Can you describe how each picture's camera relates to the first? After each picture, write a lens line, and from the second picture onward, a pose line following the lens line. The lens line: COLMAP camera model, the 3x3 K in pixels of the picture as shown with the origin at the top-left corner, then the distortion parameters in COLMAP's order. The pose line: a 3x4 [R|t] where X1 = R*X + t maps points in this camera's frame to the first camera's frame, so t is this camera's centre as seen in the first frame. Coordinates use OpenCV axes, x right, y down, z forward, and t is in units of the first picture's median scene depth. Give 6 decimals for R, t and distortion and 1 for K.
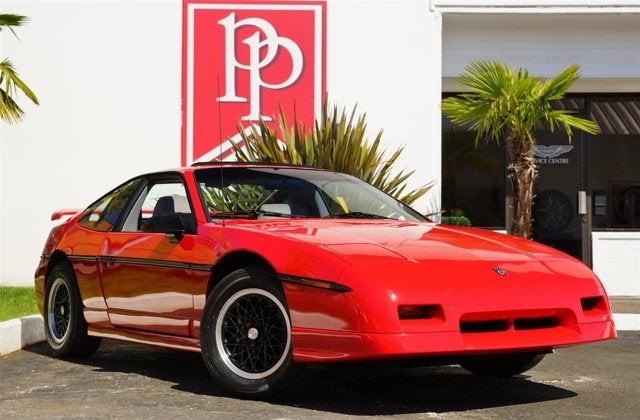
lens RADIAL K [[1126.9, 0, 320.0], [0, 1126.9, 210.0], [0, 0, 1]] dist [0.189123, 0.001423]
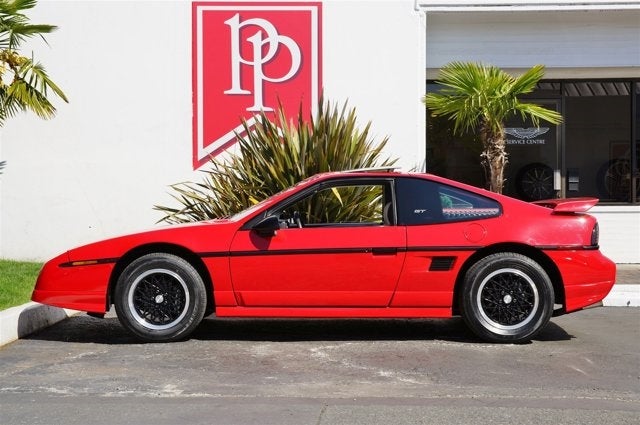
lens RADIAL K [[1181.7, 0, 320.0], [0, 1181.7, 212.5], [0, 0, 1]] dist [0.193391, 0.017677]
pose [[0.999850, -0.007178, -0.015750, 0.020984], [0.007903, 0.998887, 0.046507, -0.033131], [0.015399, -0.046624, 0.998794, -0.171434]]
